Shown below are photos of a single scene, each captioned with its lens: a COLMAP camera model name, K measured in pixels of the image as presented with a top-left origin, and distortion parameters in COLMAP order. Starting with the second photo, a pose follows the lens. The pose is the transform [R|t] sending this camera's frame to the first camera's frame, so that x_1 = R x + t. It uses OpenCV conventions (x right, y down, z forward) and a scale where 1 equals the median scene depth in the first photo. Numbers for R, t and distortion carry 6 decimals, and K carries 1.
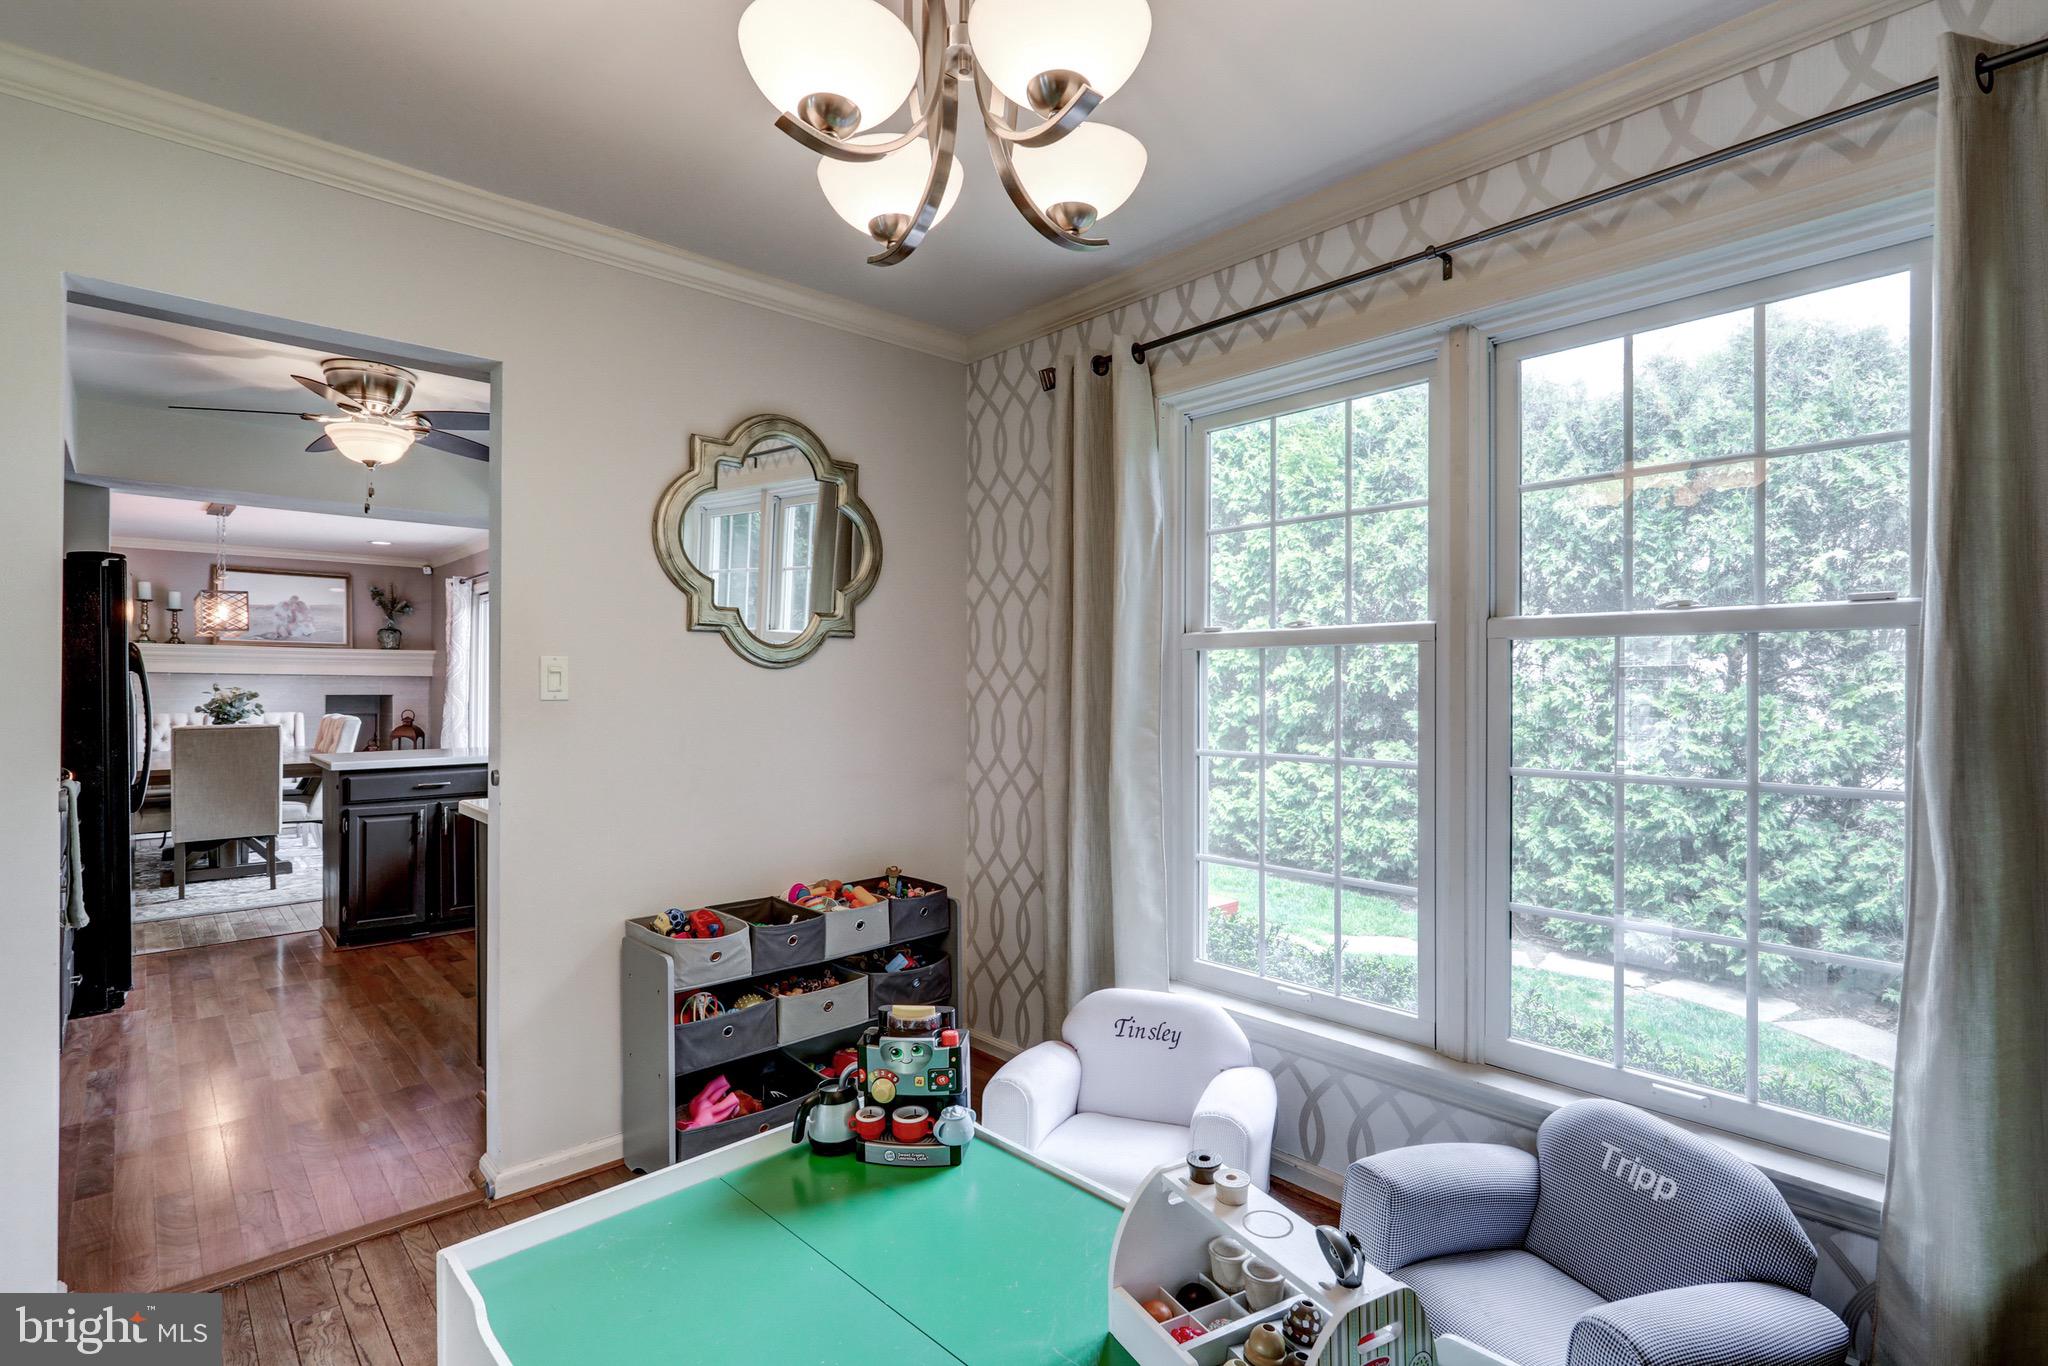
lens RADIAL K [[996.6, 0, 1014.7], [0, 996.6, 681.1], [0, 0, 1]] dist [0.000801, -0.000490]
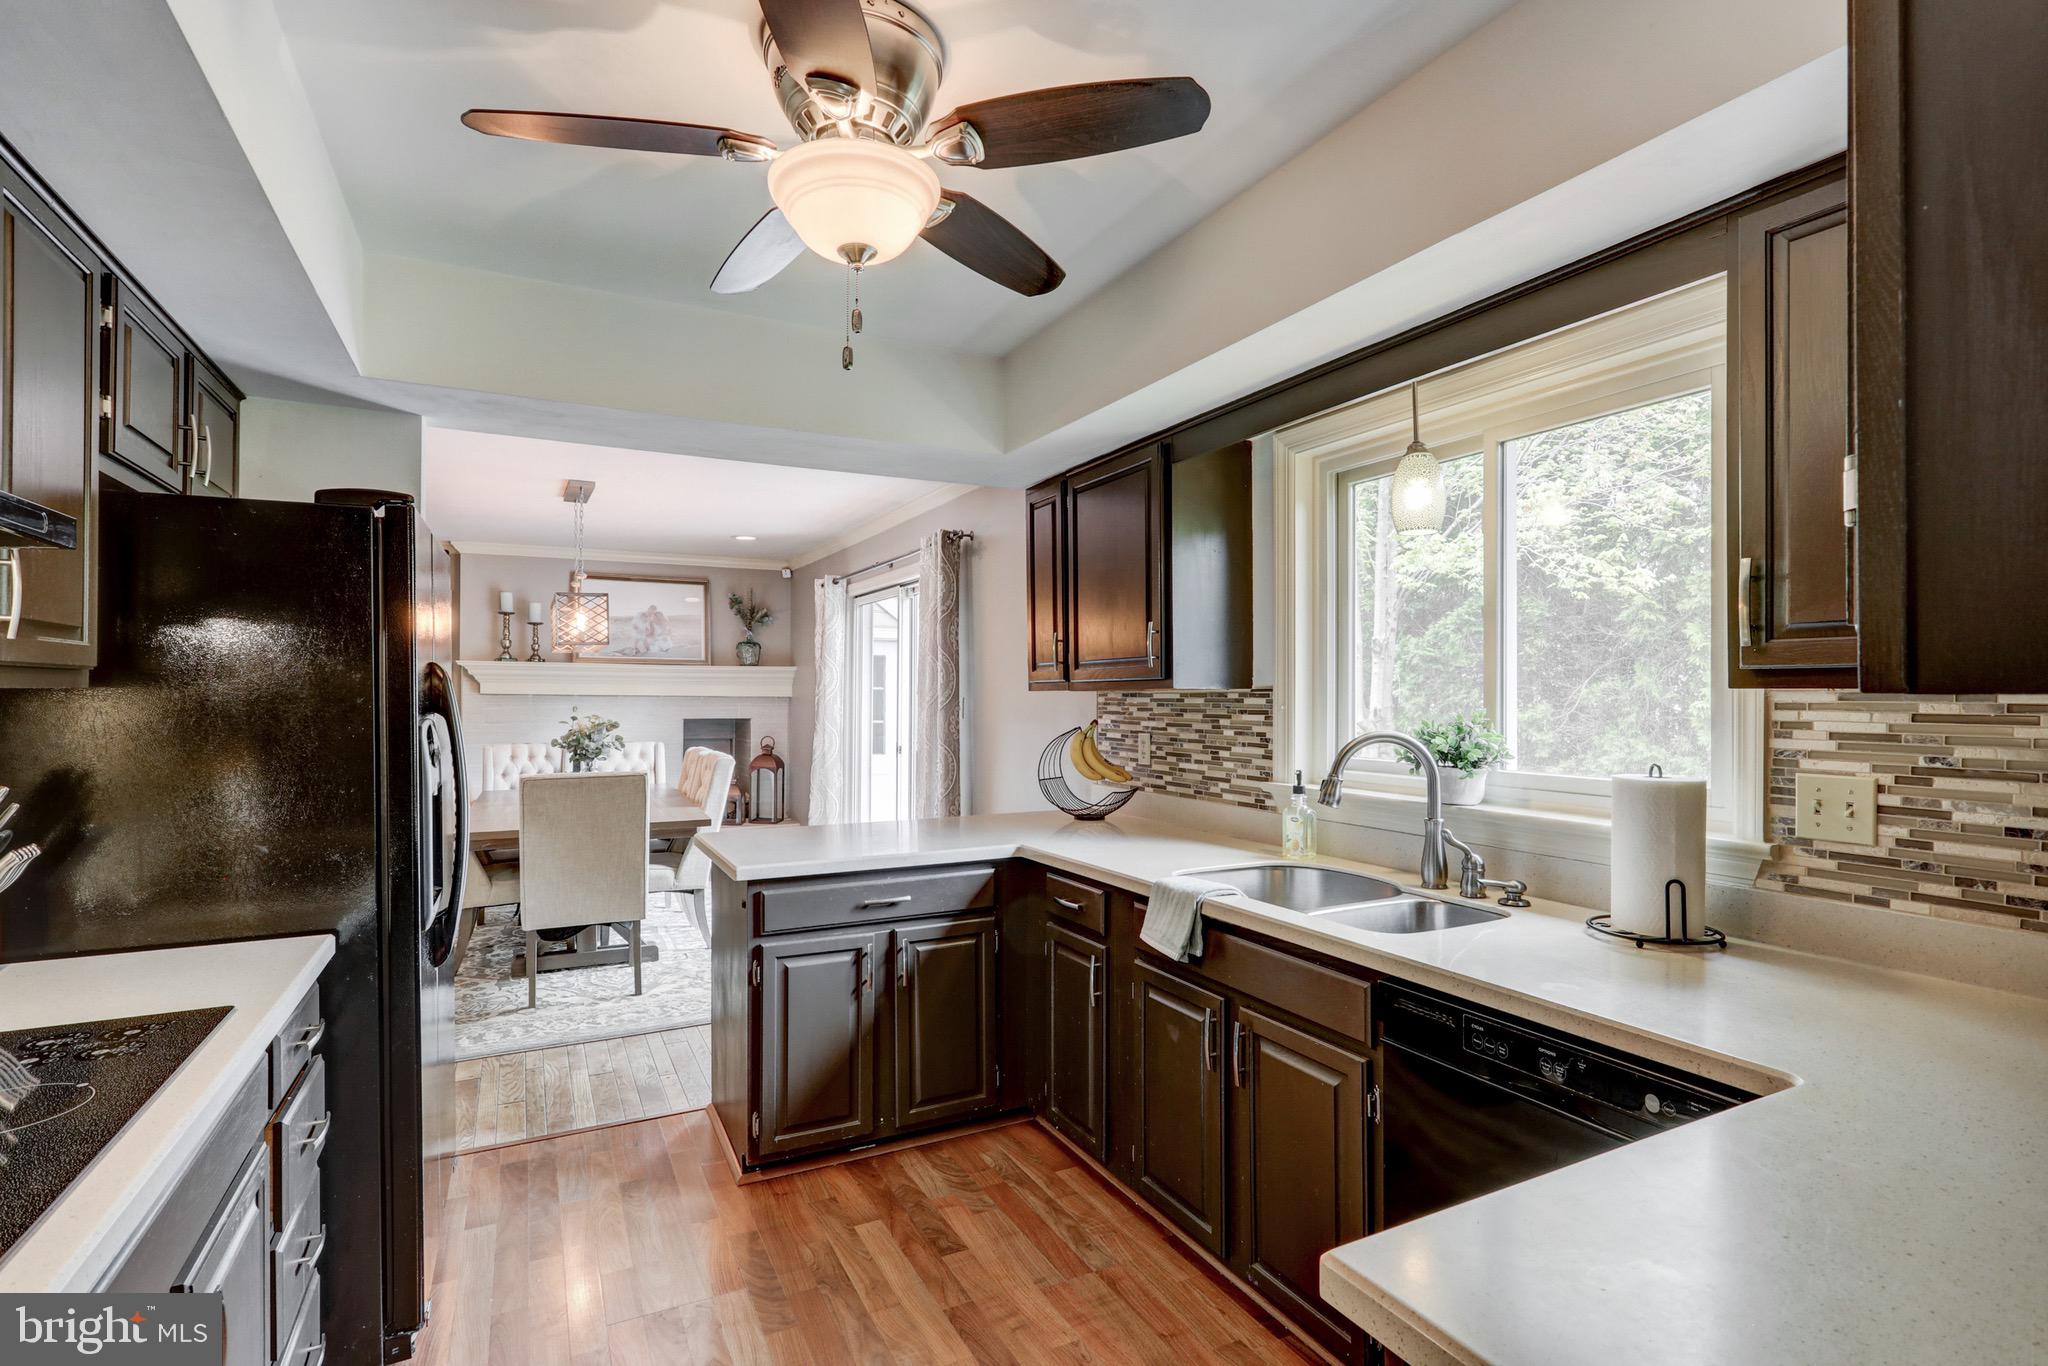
lens RADIAL K [[996.6, 0, 1031.6], [0, 996.6, 689.5], [0, 0, 1]] dist [0.000801, -0.000490]
pose [[0.968824, -0.002562, -0.247735, -0.200466], [0.002132, 0.999996, -0.002006, -0.010341], [0.247739, 0.001415, 0.968826, 0.256794]]
